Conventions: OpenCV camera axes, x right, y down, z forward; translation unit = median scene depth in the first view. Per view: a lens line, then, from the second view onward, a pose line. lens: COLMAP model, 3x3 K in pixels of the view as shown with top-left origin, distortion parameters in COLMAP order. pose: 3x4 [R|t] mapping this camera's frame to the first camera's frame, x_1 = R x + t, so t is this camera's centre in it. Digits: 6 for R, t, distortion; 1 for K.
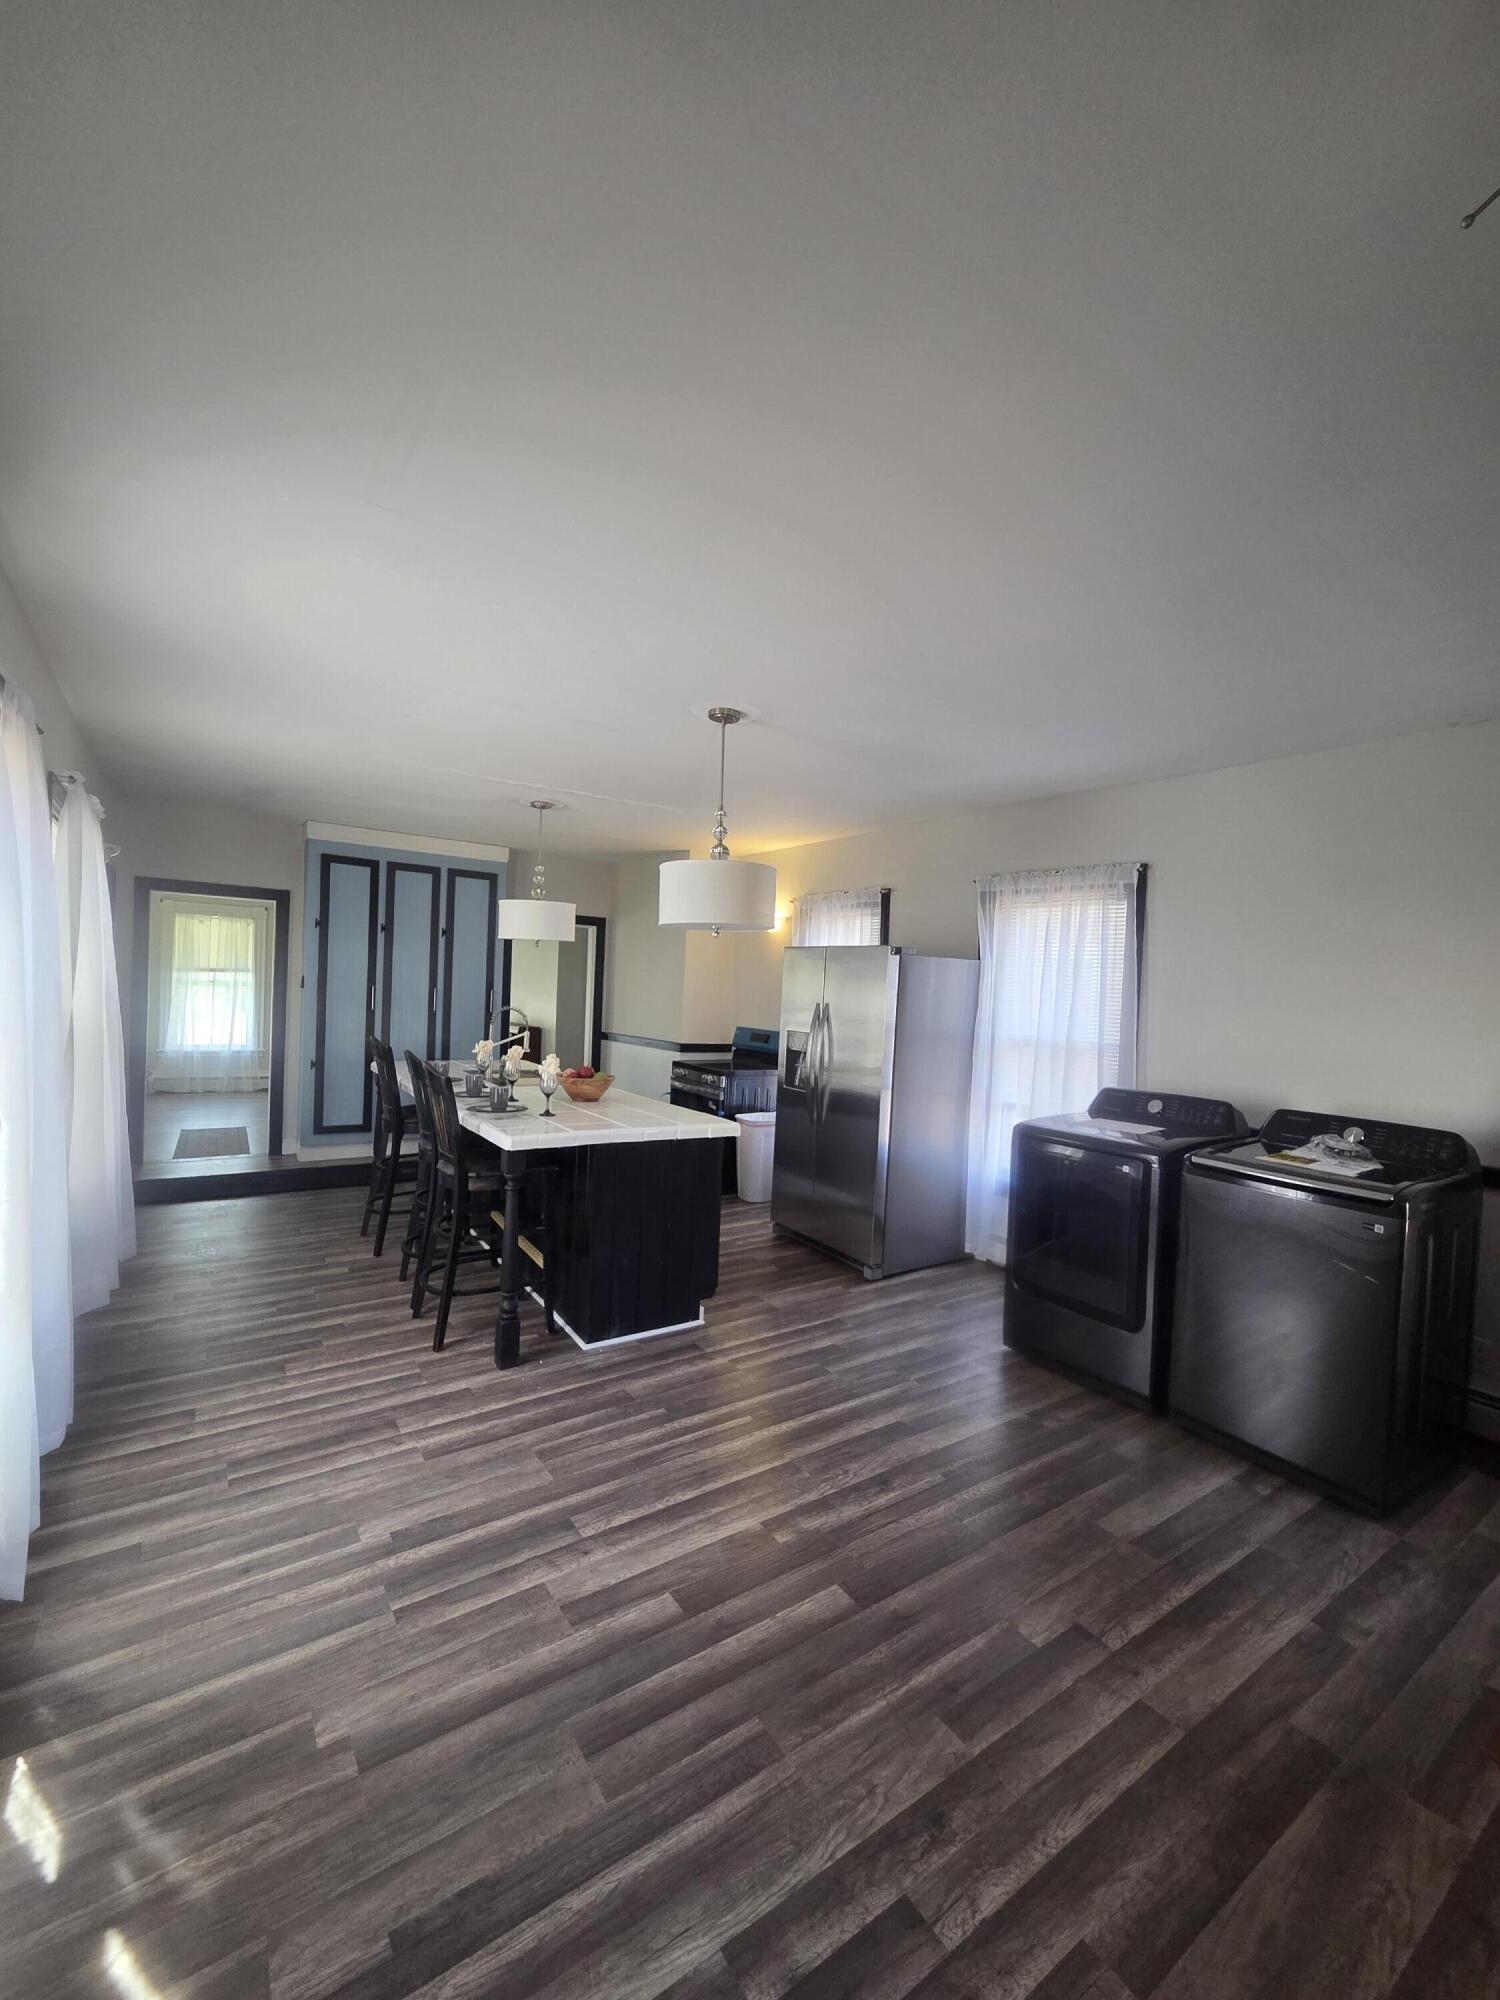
lens RADIAL K [[822.9, 0, 743.4], [0, 822.9, 1005.1], [0, 0, 1]] dist [0.000985, 0.001405]
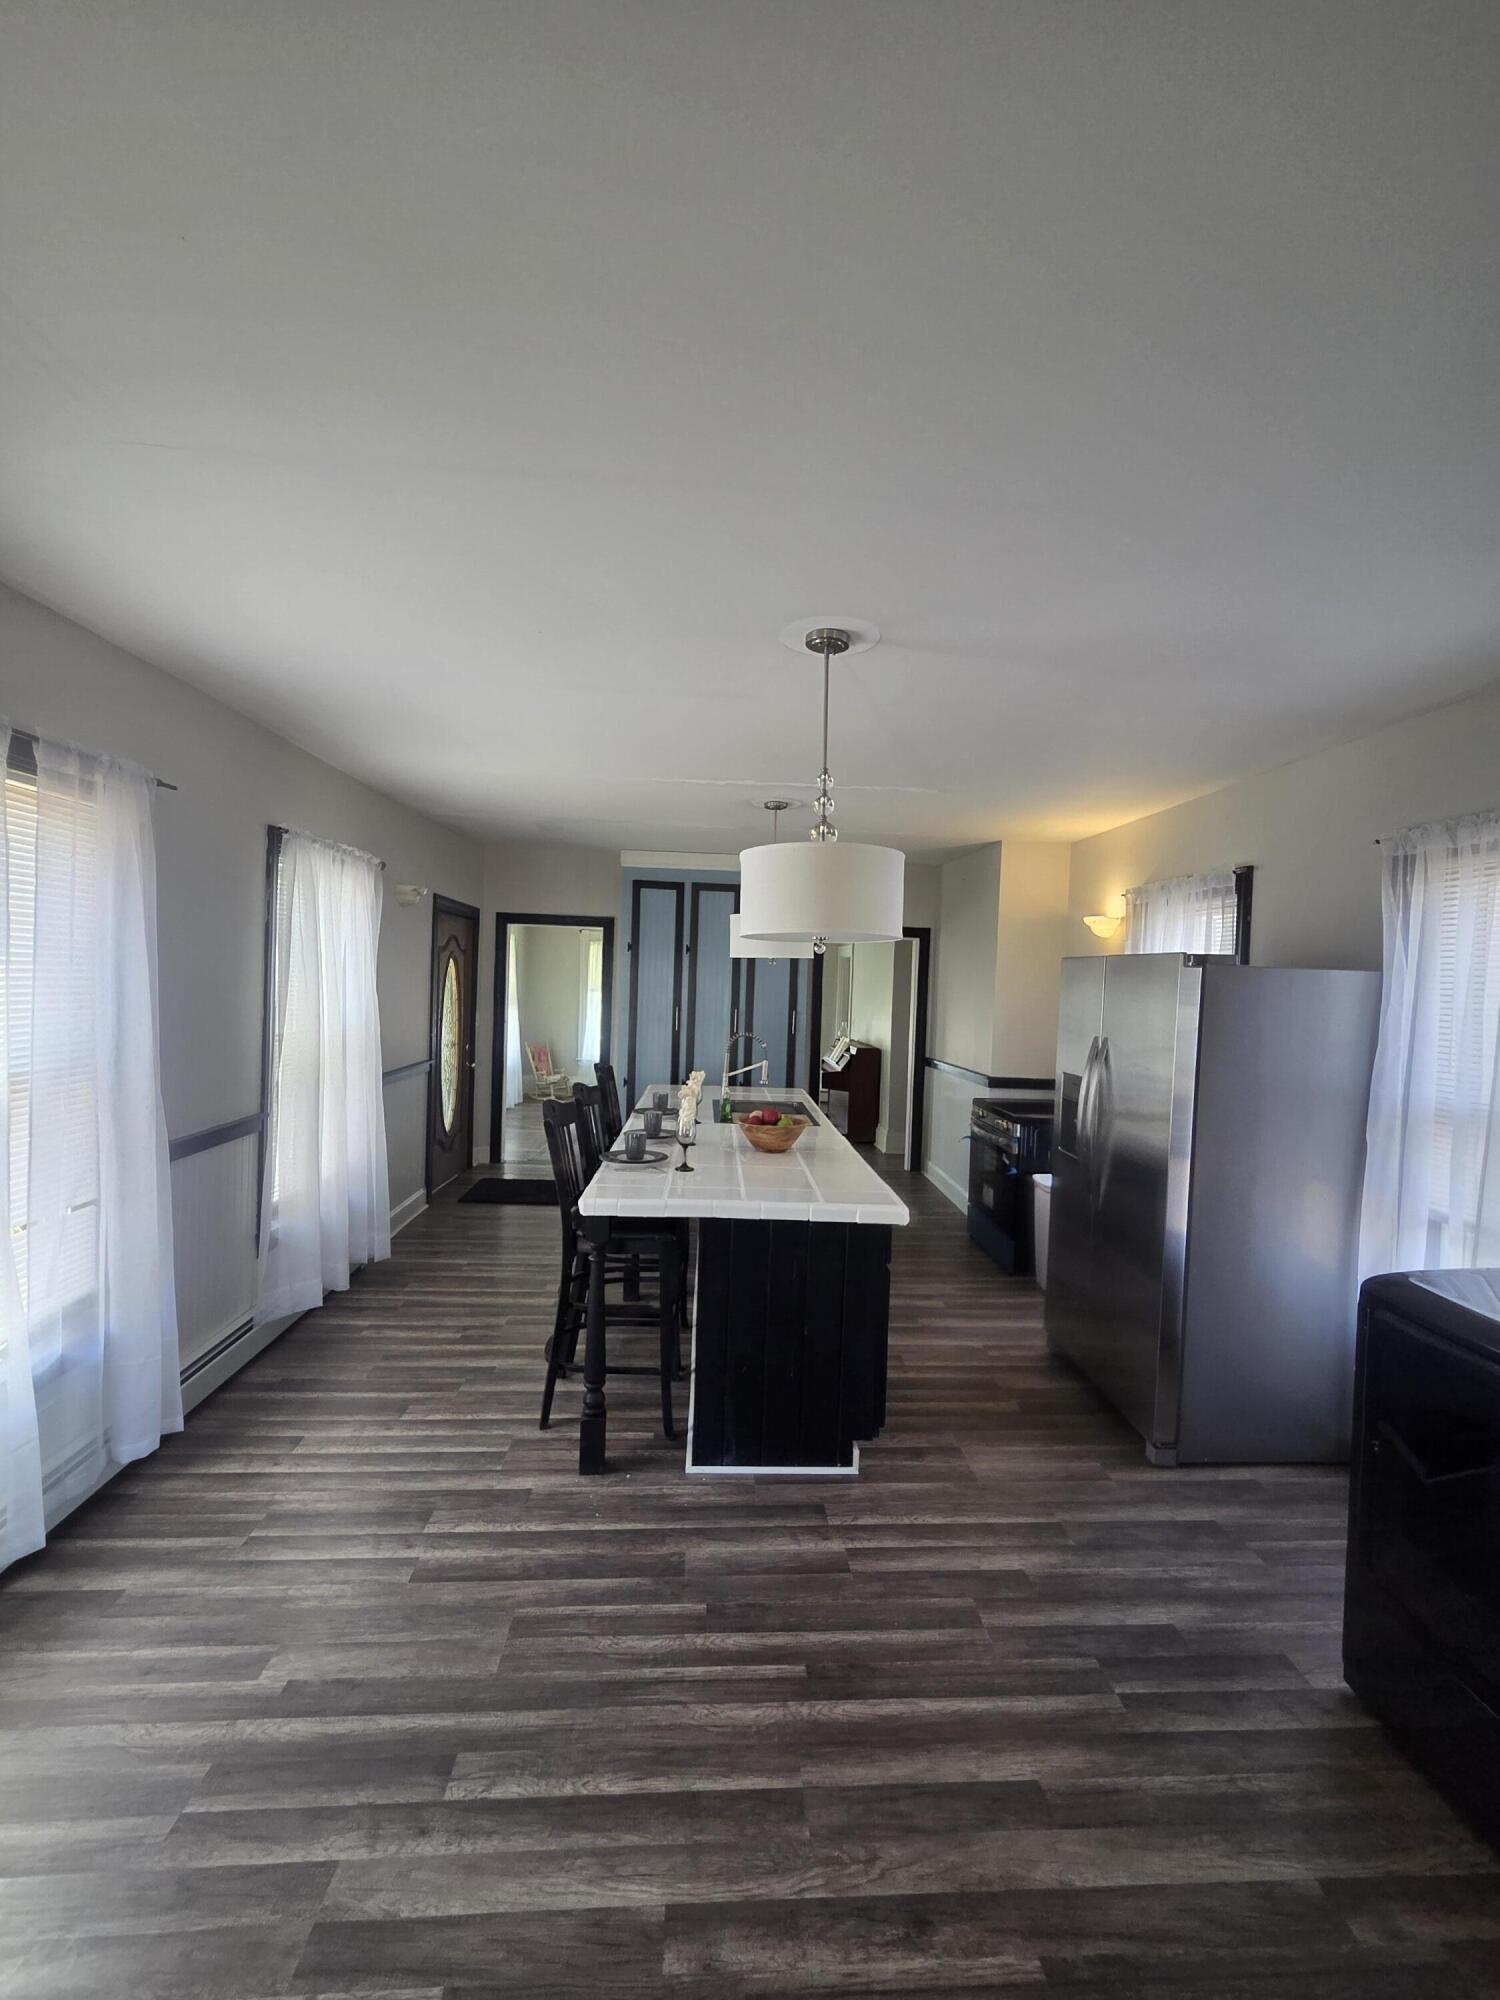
lens RADIAL K [[822.9, 0, 750.1], [0, 822.9, 1003.5], [0, 0, 1]] dist [0.000985, 0.001405]
pose [[0.861086, -0.000613, -0.508458, 0.292074], [-0.007747, 0.999867, -0.014325, -0.028085], [0.508400, 0.016274, 0.860968, 0.367949]]
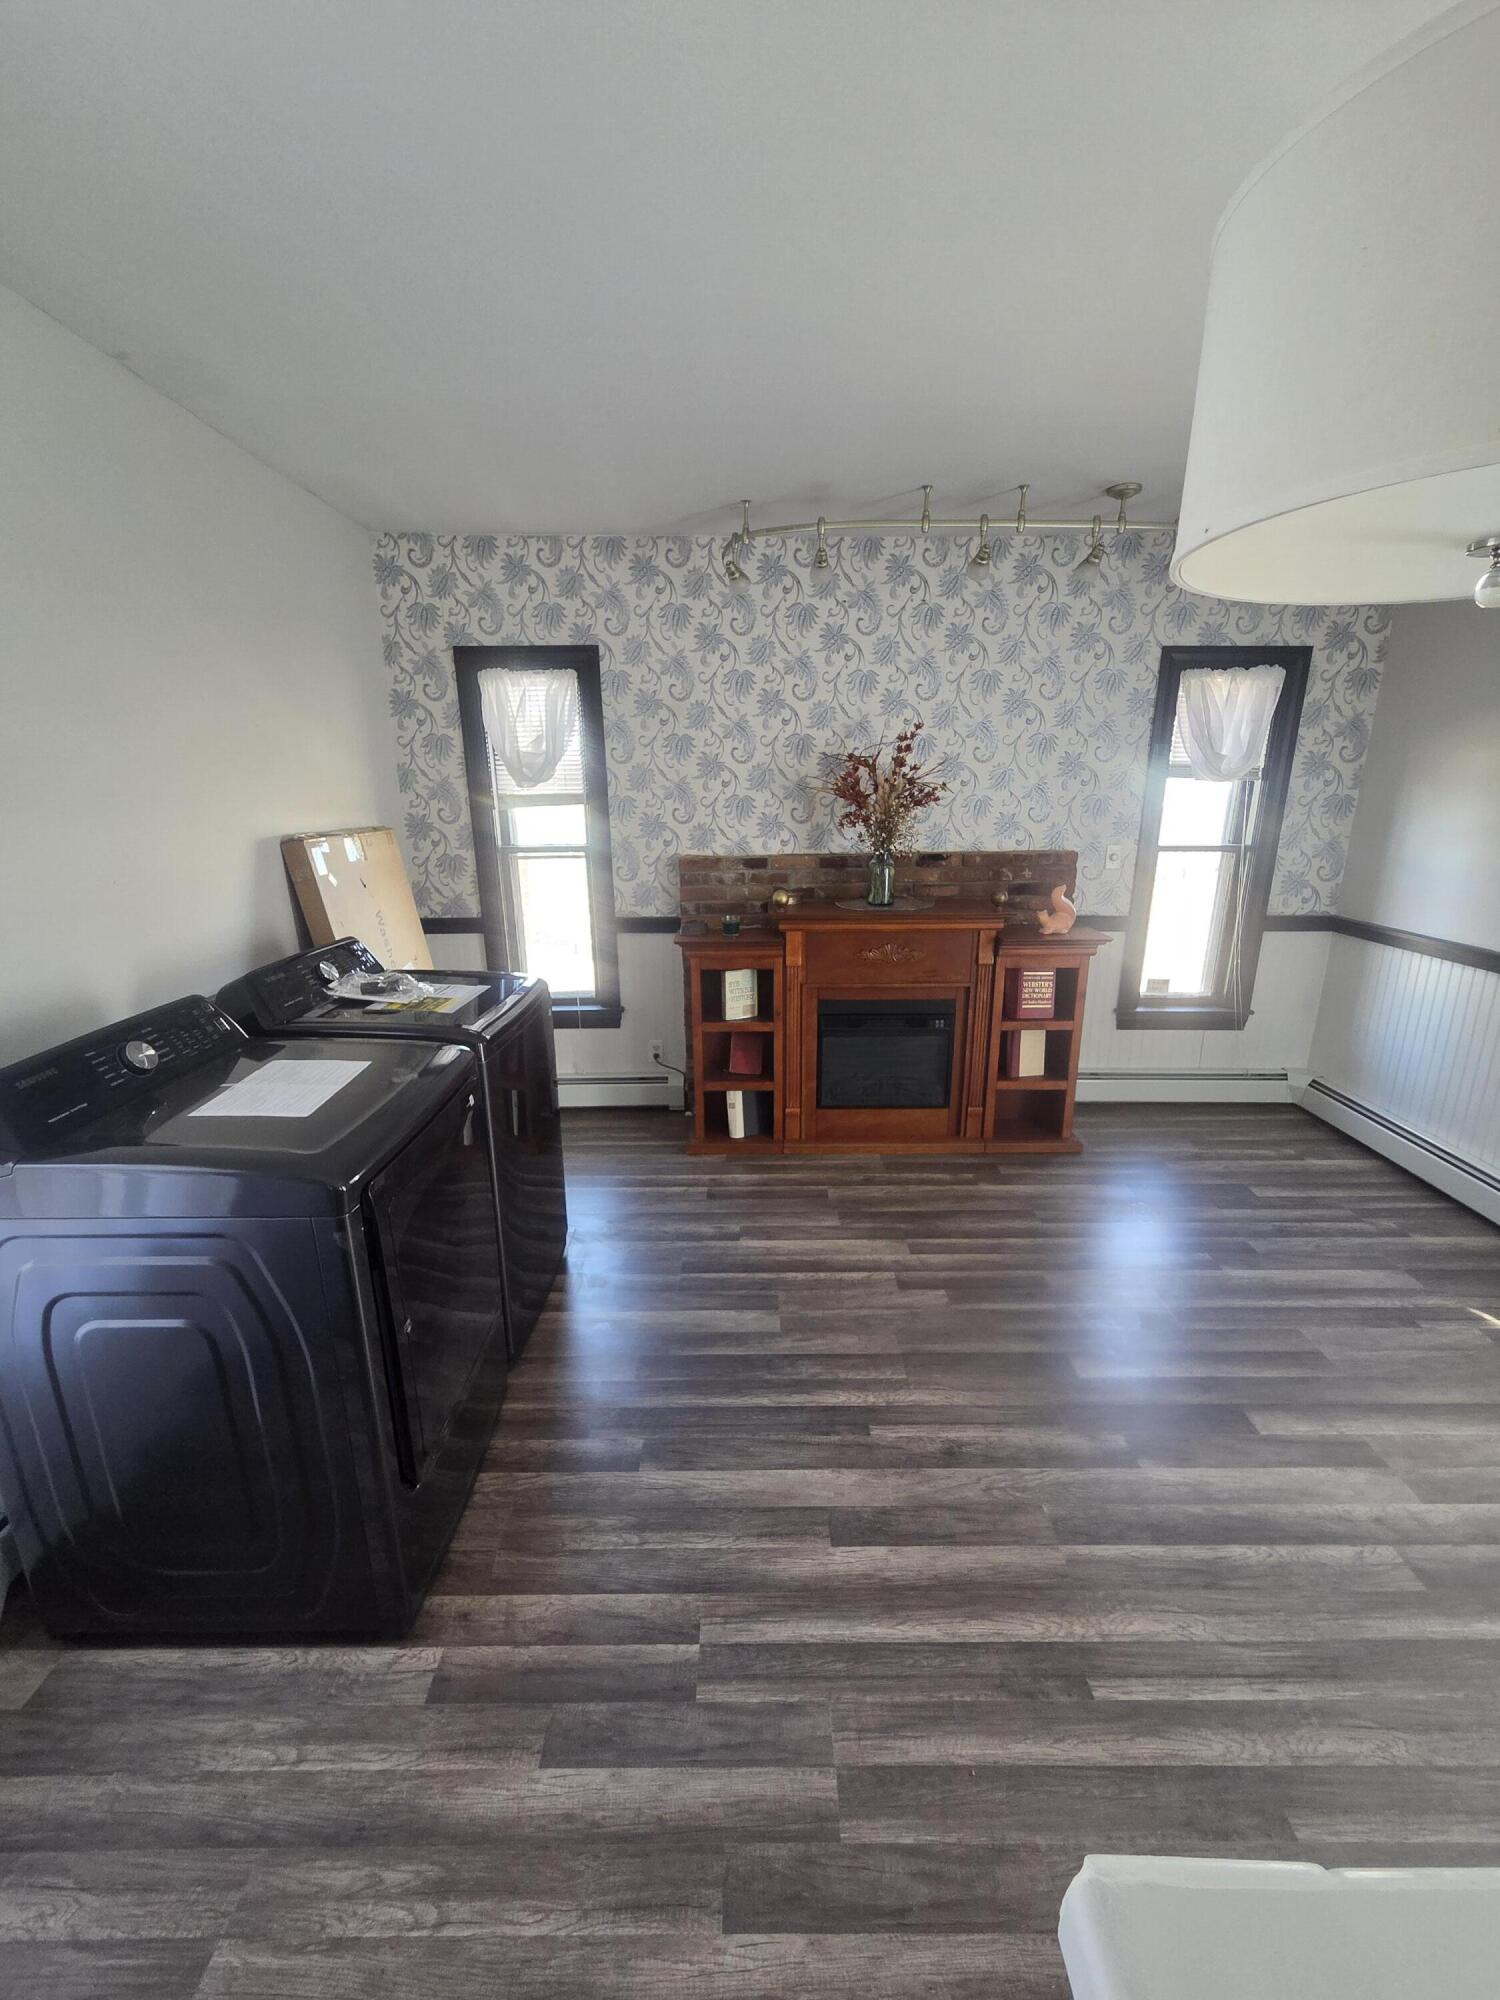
lens RADIAL K [[822.9, 0, 757.9], [0, 822.9, 1007.2], [0, 0, 1]] dist [0.000985, 0.001405]
pose [[-0.832799, -0.180322, 0.523383, -0.008221], [-0.016192, 0.952989, 0.302571, -0.047168], [-0.553339, 0.243506, -0.796568, 1.328604]]
